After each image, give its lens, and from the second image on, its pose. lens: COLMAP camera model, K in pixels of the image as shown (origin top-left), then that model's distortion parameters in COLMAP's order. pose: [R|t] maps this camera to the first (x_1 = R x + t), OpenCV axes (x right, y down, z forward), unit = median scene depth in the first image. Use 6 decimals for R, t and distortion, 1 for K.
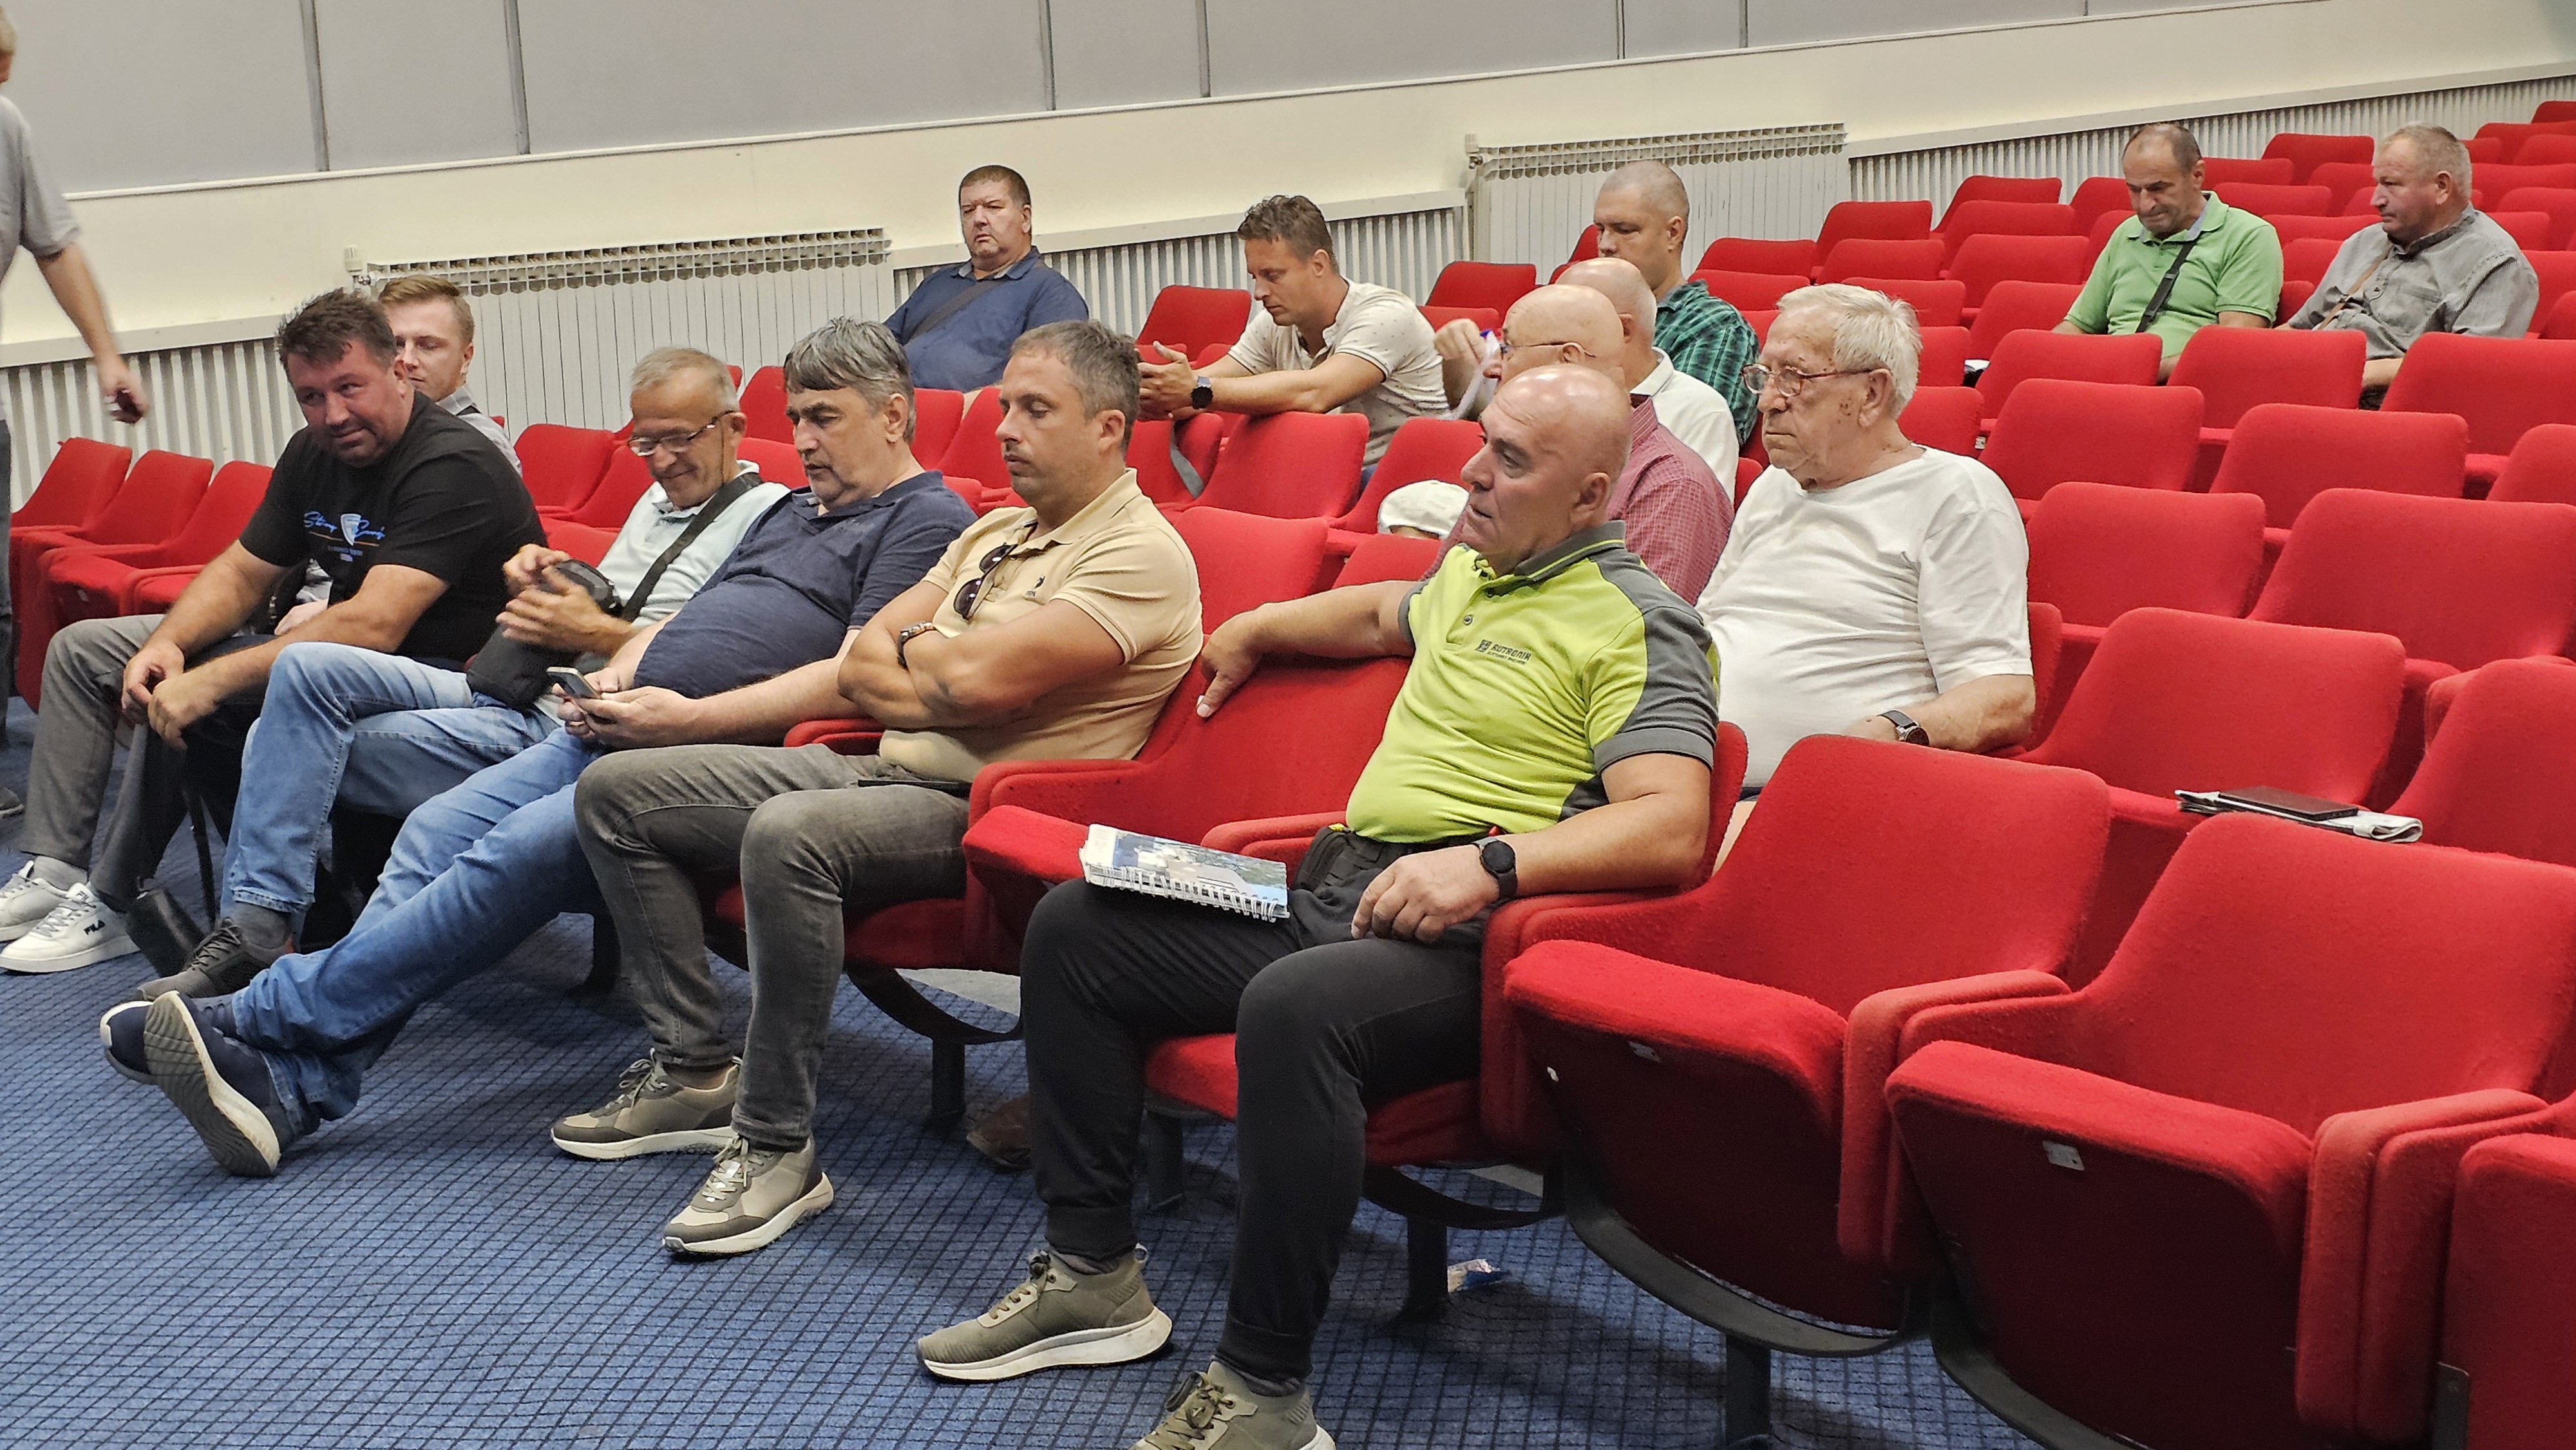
lens RADIAL K [[3631.9, 0, 1264.0], [0, 3631.9, 722.0], [0, 0, 1]] dist [0.074487, 0.000000]
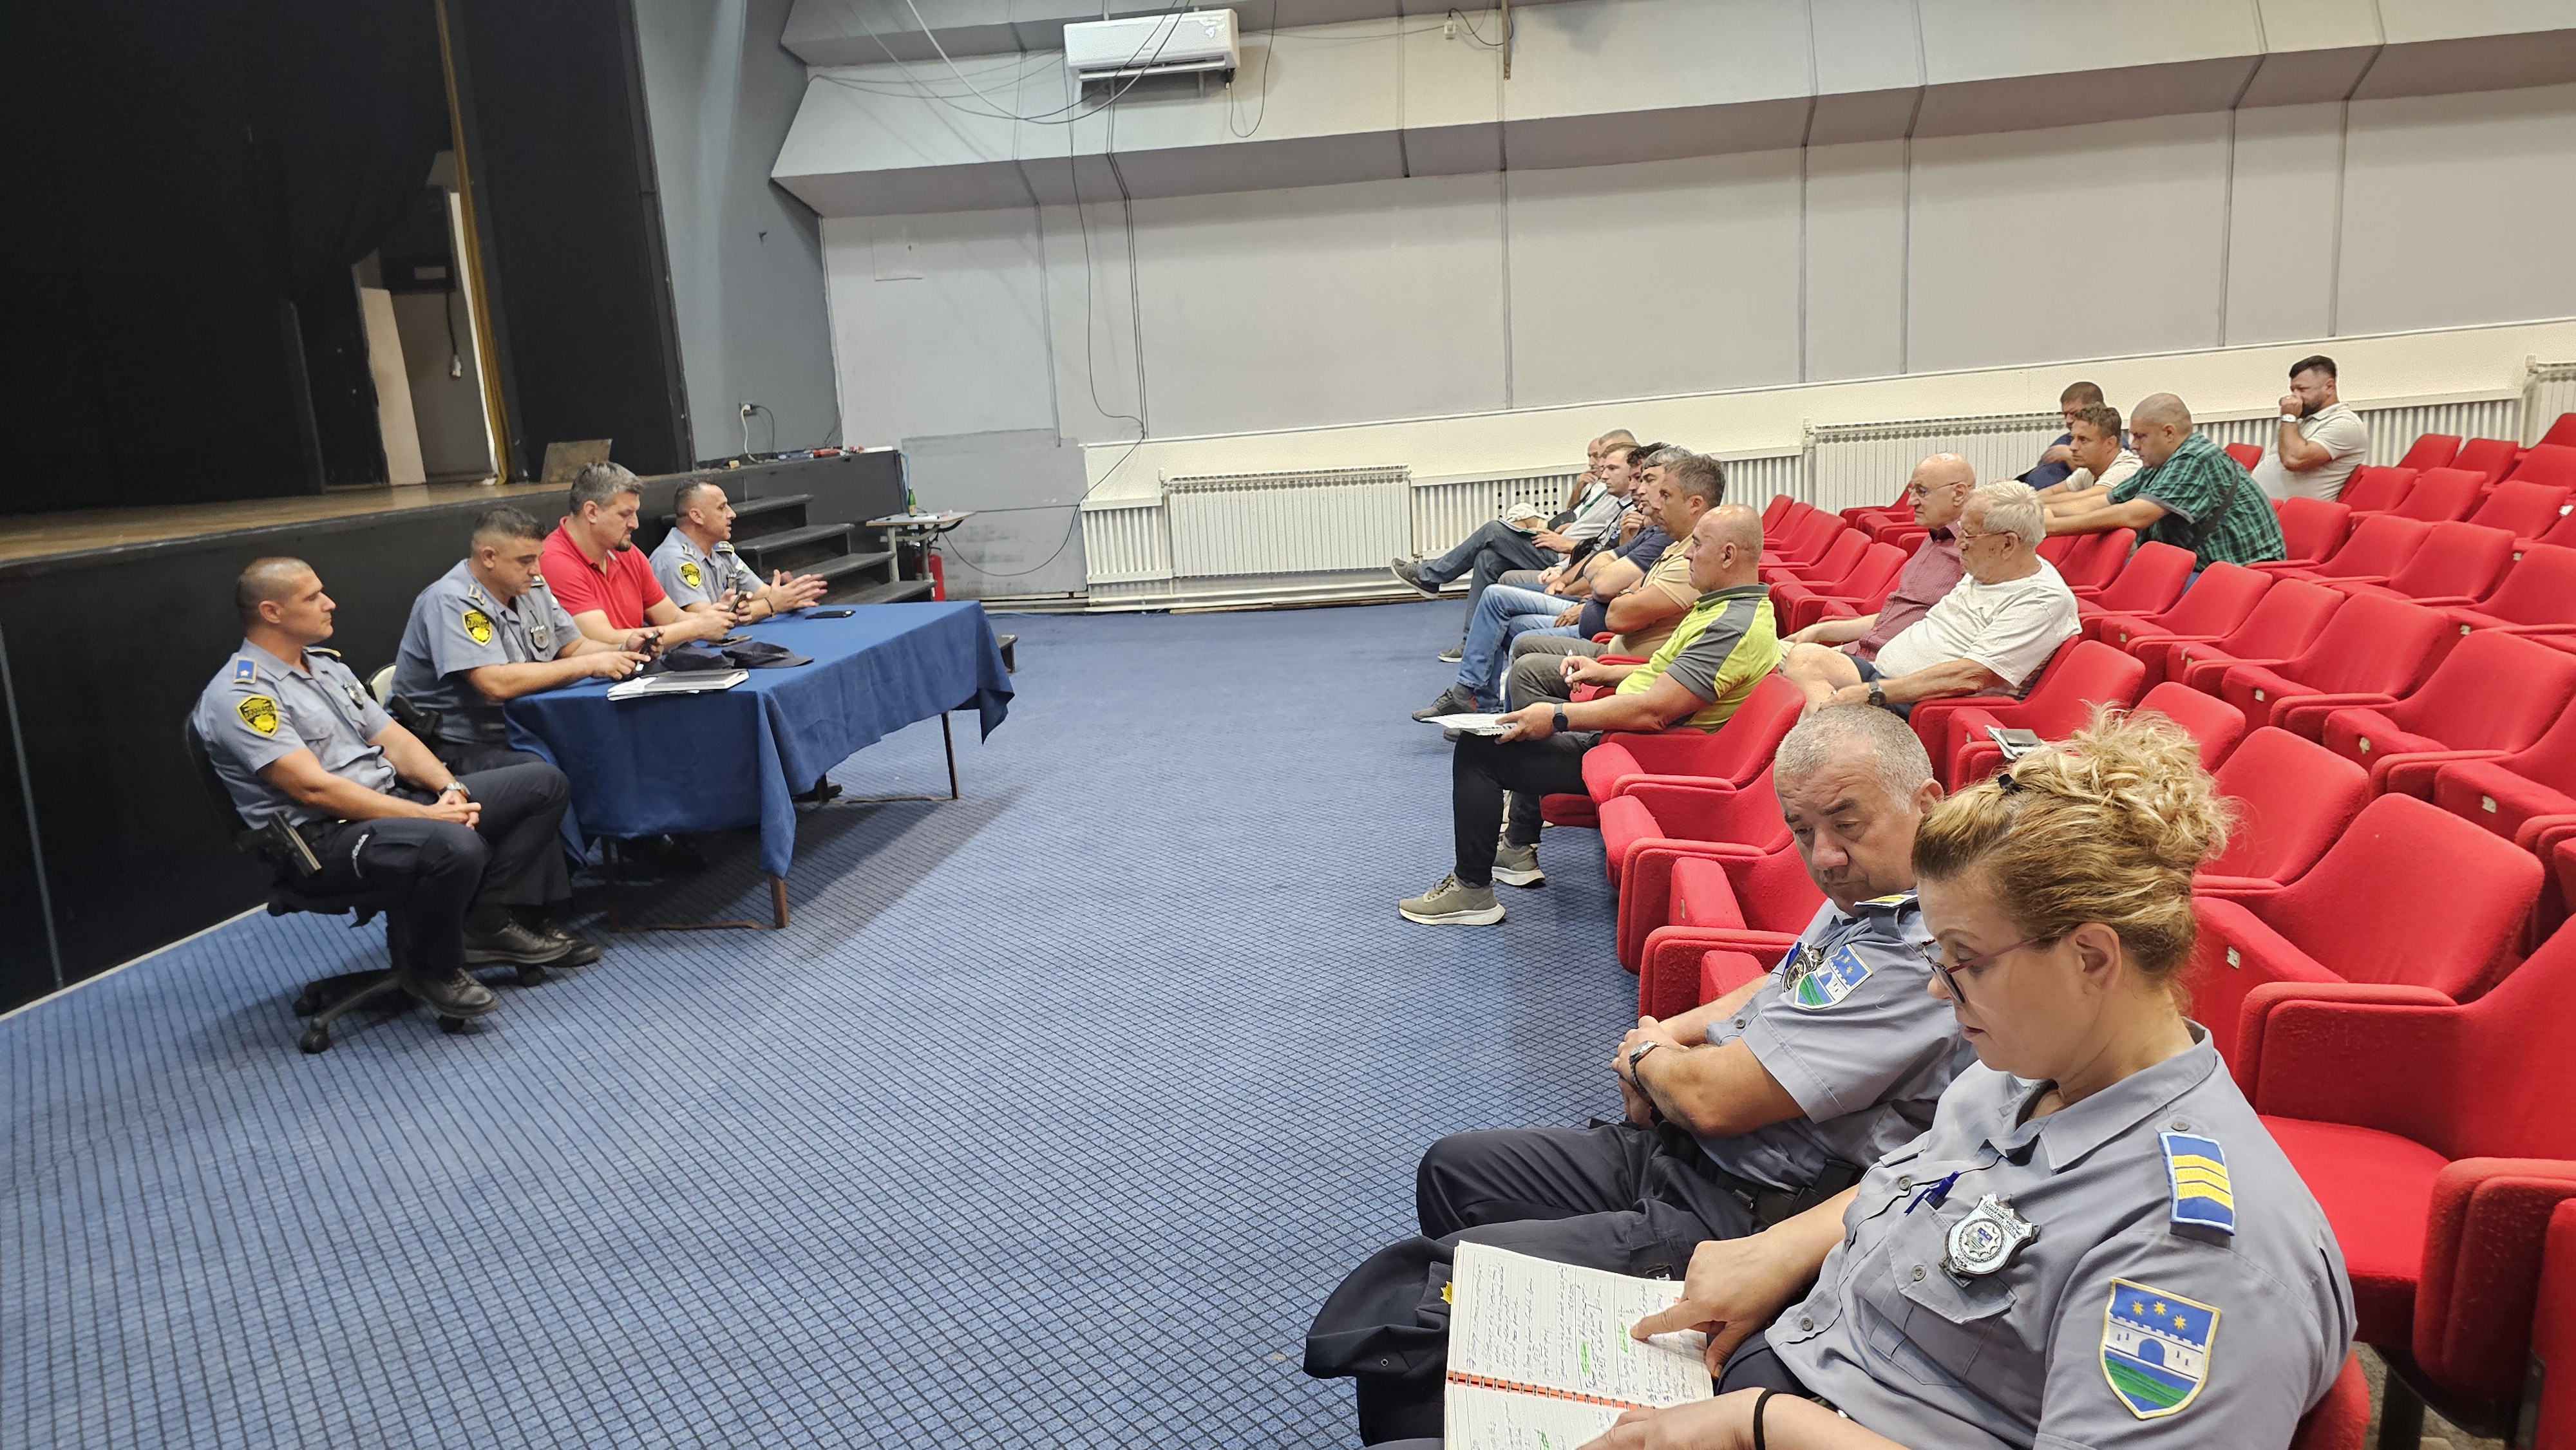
lens RADIAL K [[1735.8, 0, 1289.3], [0, 1735.8, 734.1], [0, 0, 1]] dist [0.061113, -0.047911]
pose [[0.723616, 0.142250, -0.675385, 0.570049], [-0.101208, 0.989822, 0.100041, -0.030317], [0.682742, -0.004037, 0.730648, 0.015910]]
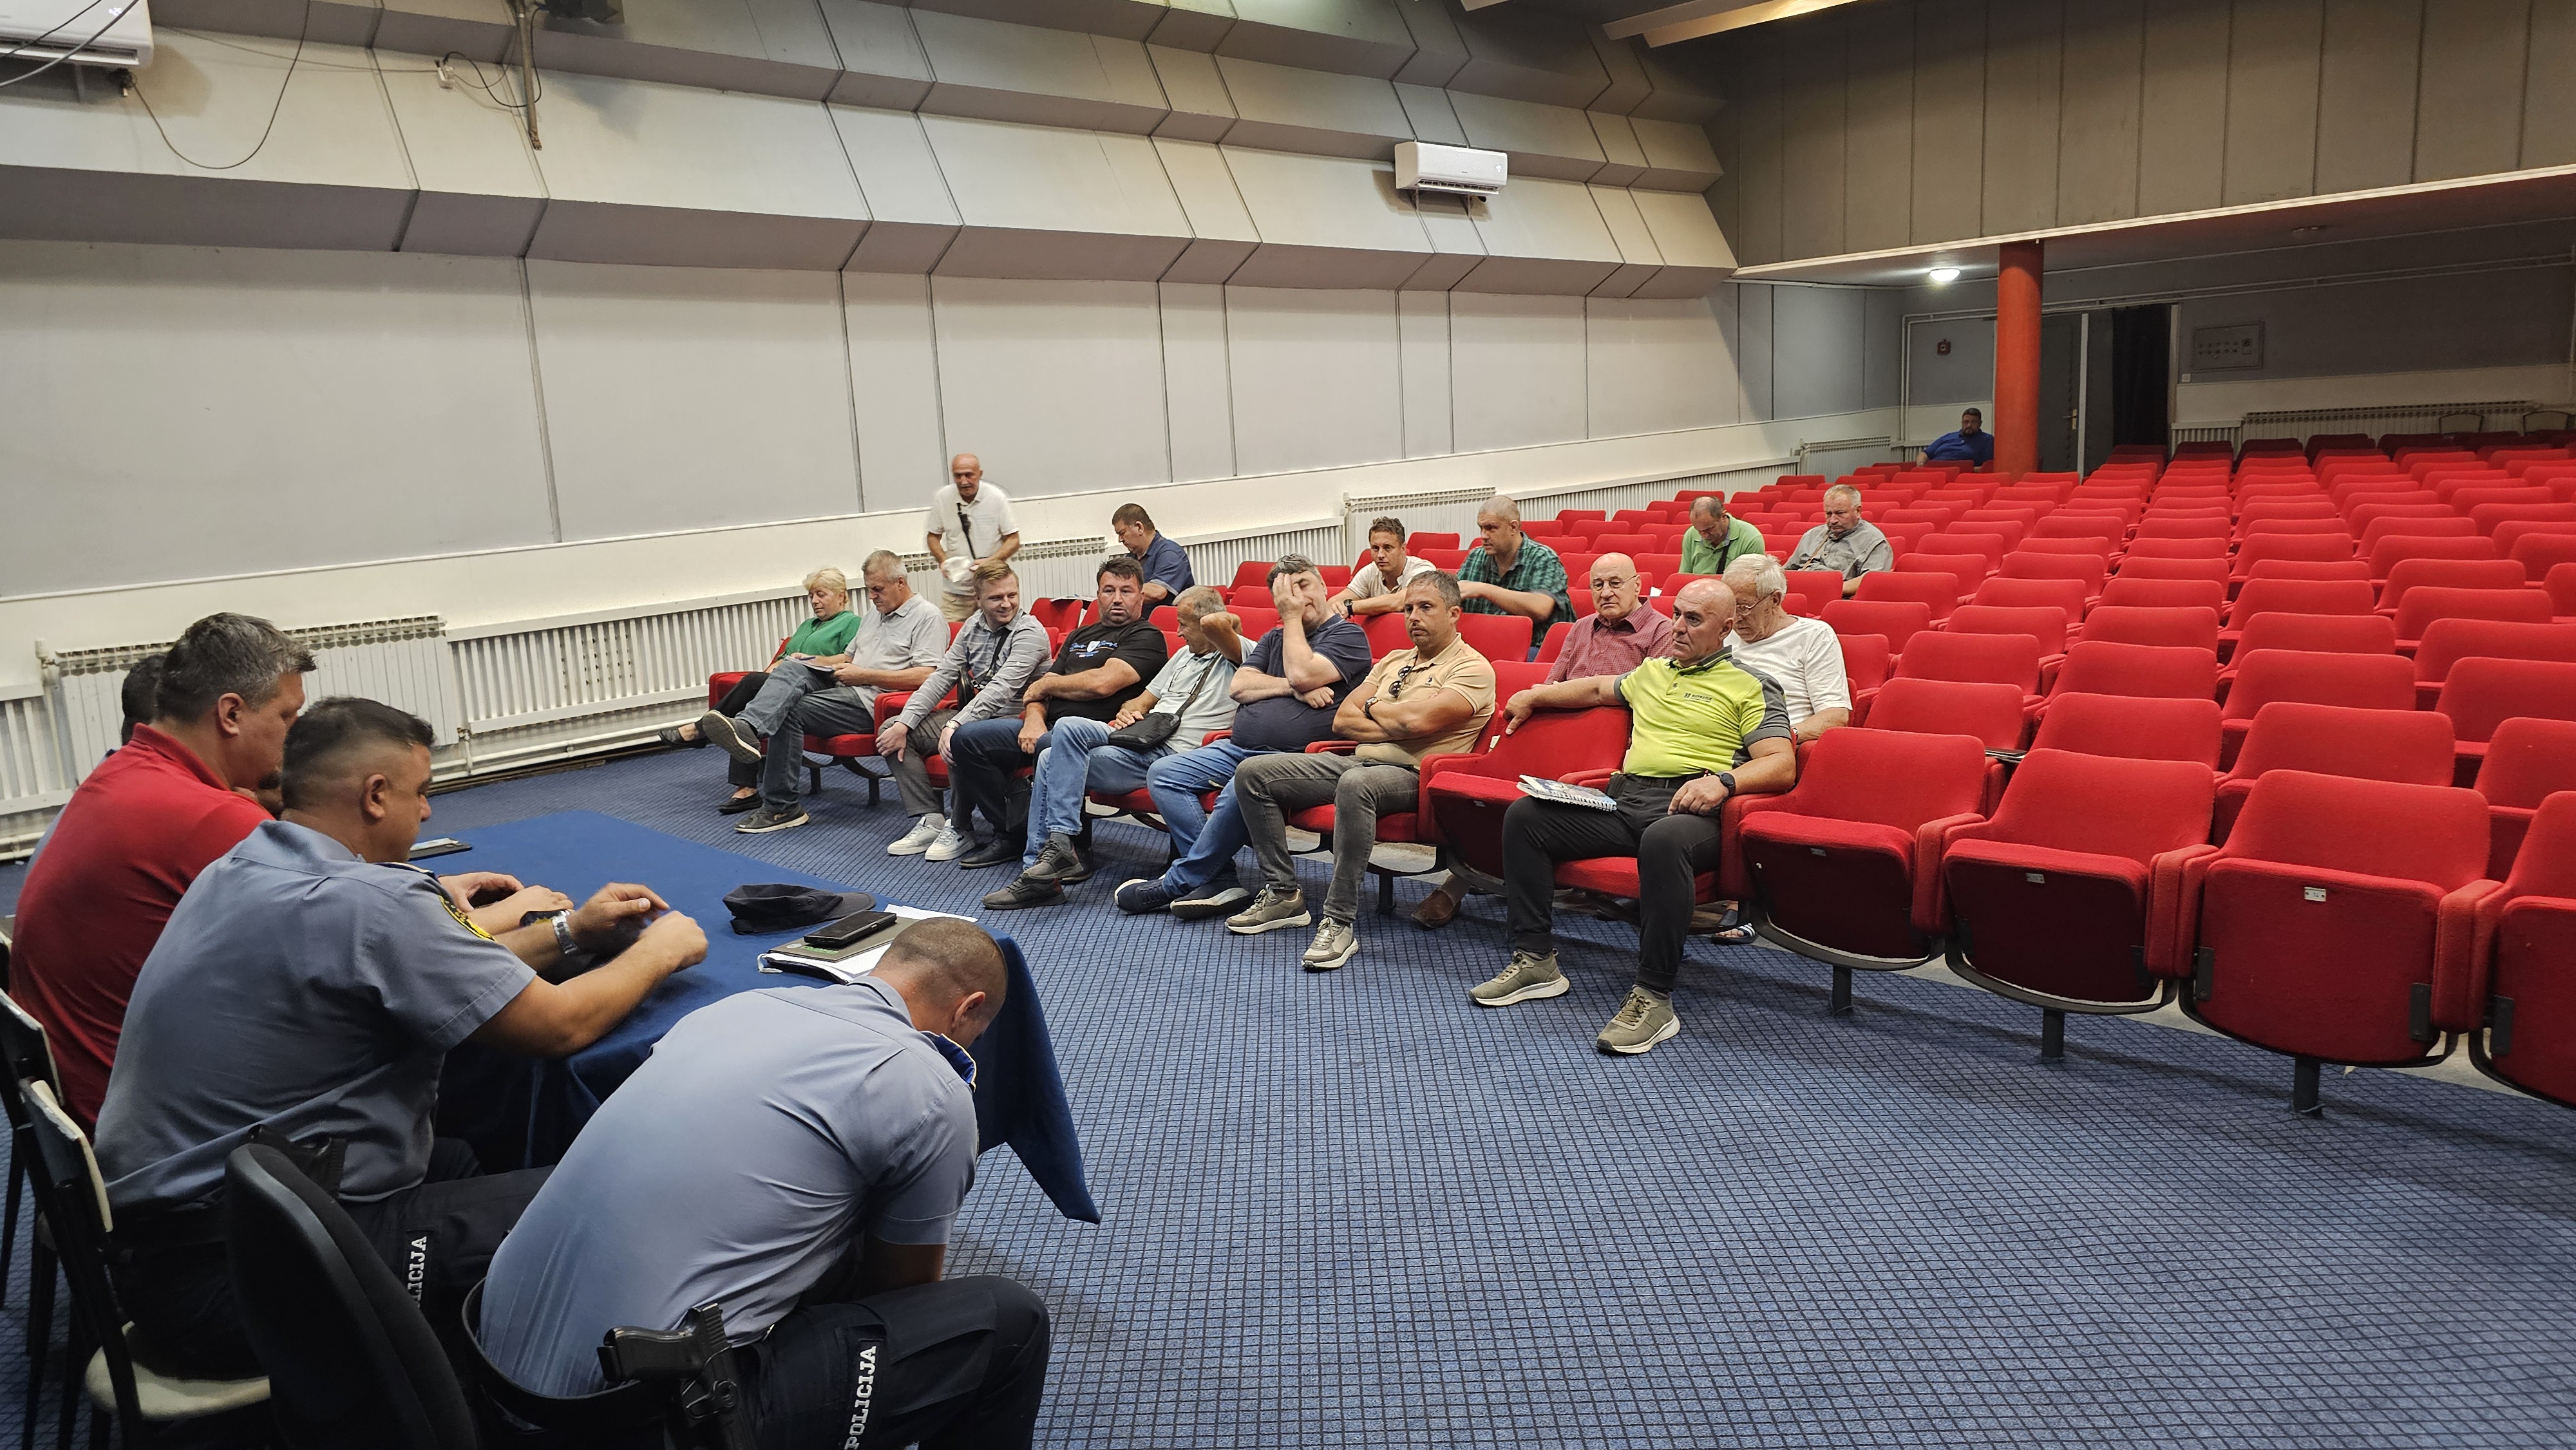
lens RADIAL K [[1735.8, 0, 1310.6], [0, 1735.8, 739.7], [0, 0, 1]] dist [0.061113, -0.047911]
pose [[0.989029, -0.027219, 0.145190, -0.316600], [0.030054, 0.999397, -0.017370, 0.018288], [-0.144629, 0.021543, 0.989251, -0.106087]]
